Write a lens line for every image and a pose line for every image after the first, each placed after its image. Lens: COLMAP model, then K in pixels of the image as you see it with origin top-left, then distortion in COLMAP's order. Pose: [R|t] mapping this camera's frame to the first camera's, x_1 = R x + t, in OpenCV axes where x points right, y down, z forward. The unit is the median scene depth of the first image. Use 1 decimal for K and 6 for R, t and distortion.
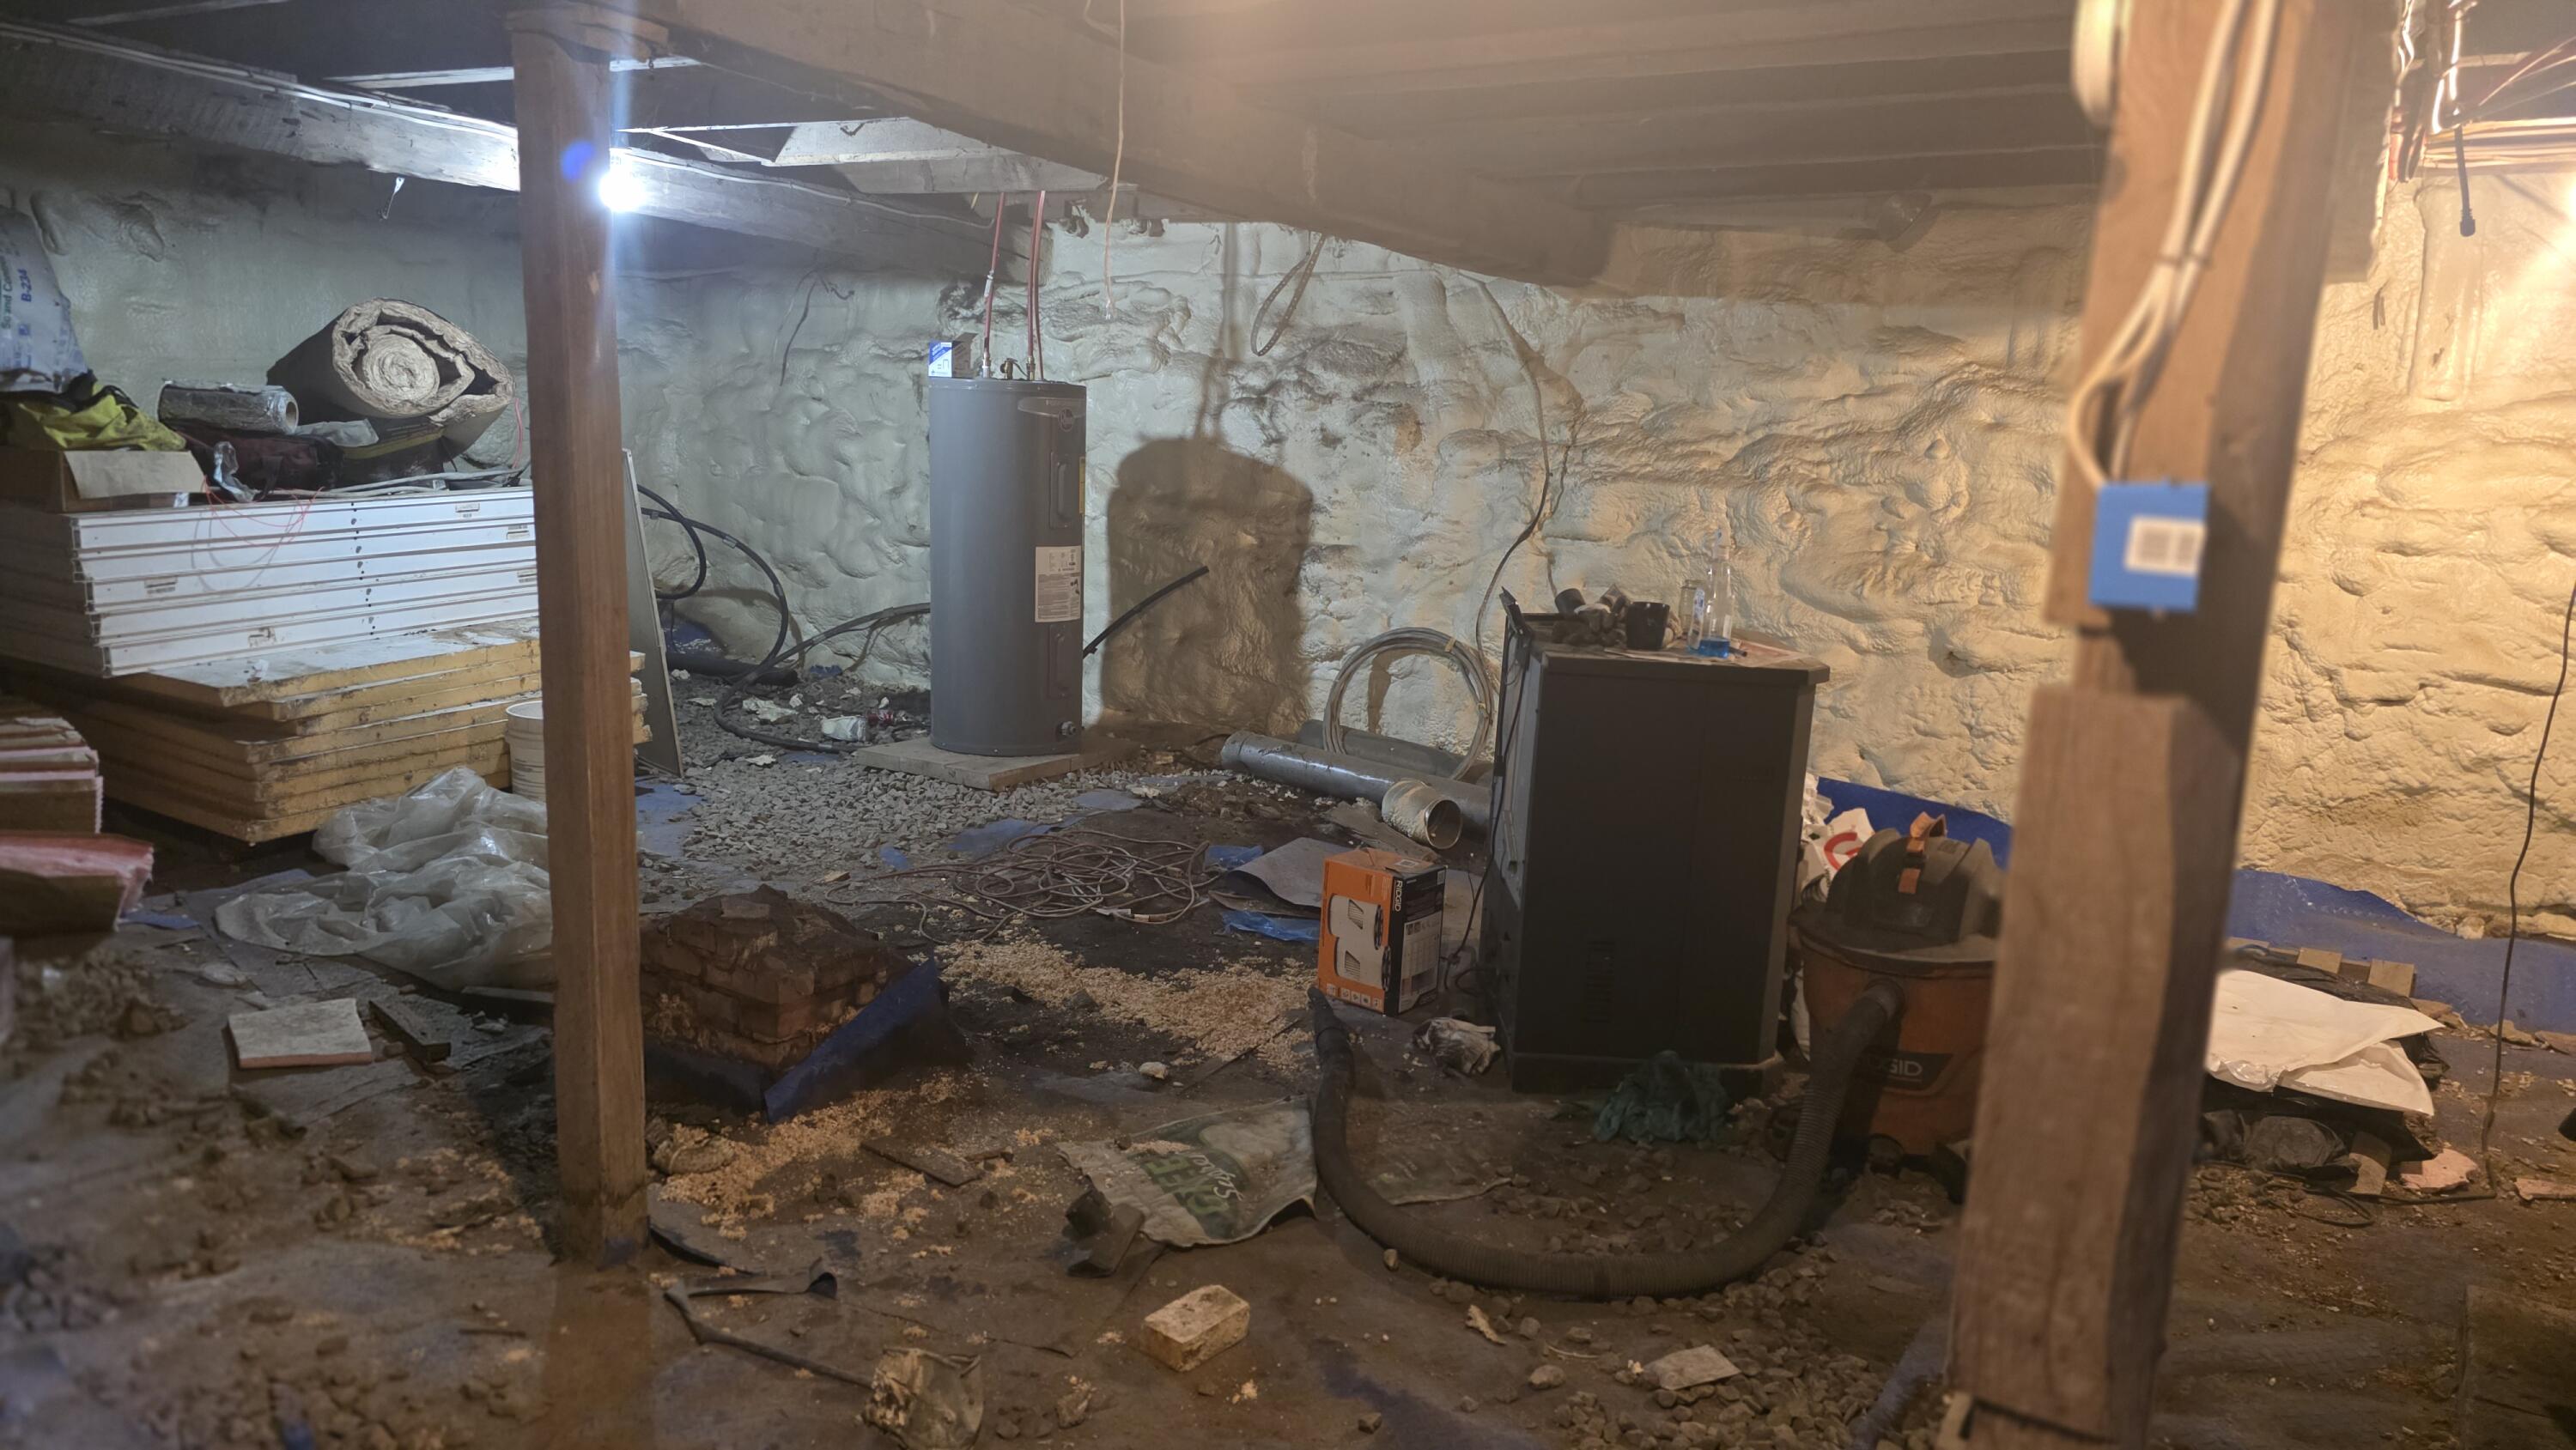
lens RADIAL K [[1711.3, 0, 1312.9], [0, 1711.3, 726.2], [0, 0, 1]] dist [0.060019, -0.047581]
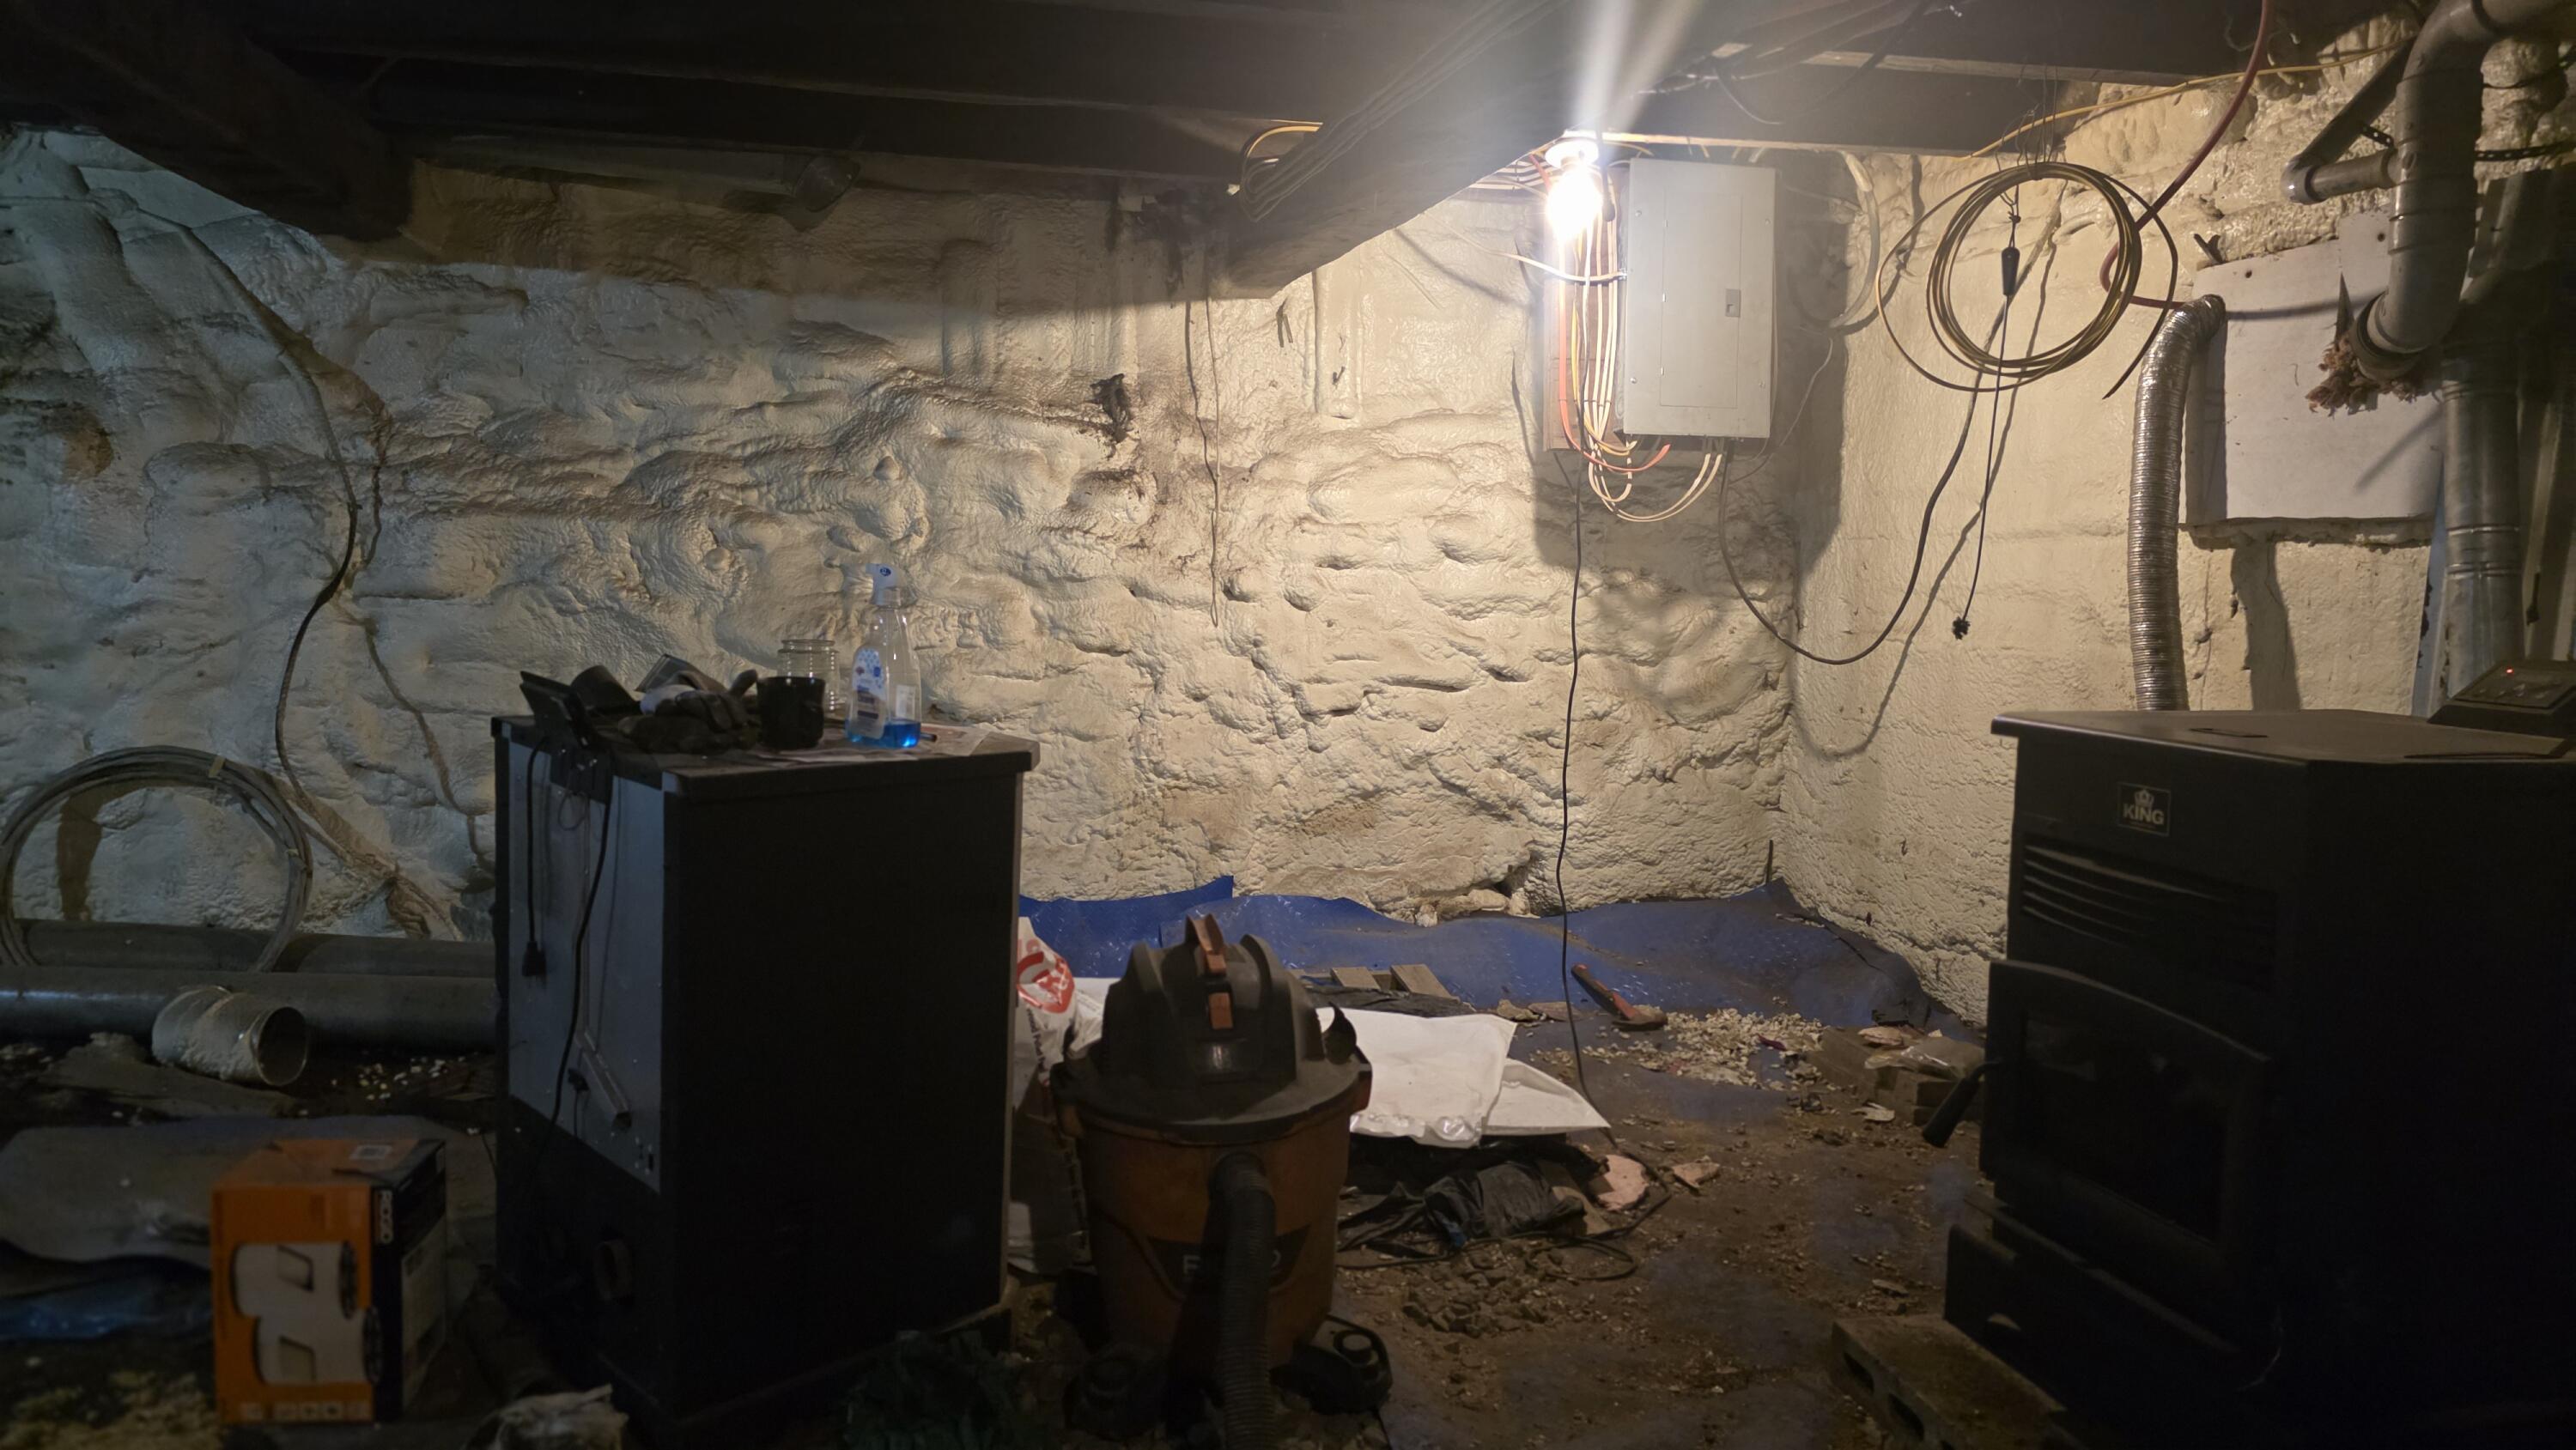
lens RADIAL K [[1711.3, 0, 1278.6], [0, 1711.3, 719.3], [0, 0, 1]] dist [0.060019, -0.047581]
pose [[0.726596, -0.105698, 0.678885, -0.090153], [0.126092, 0.991828, 0.019468, -0.033158], [-0.675395, 0.071457, 0.733986, 0.281724]]
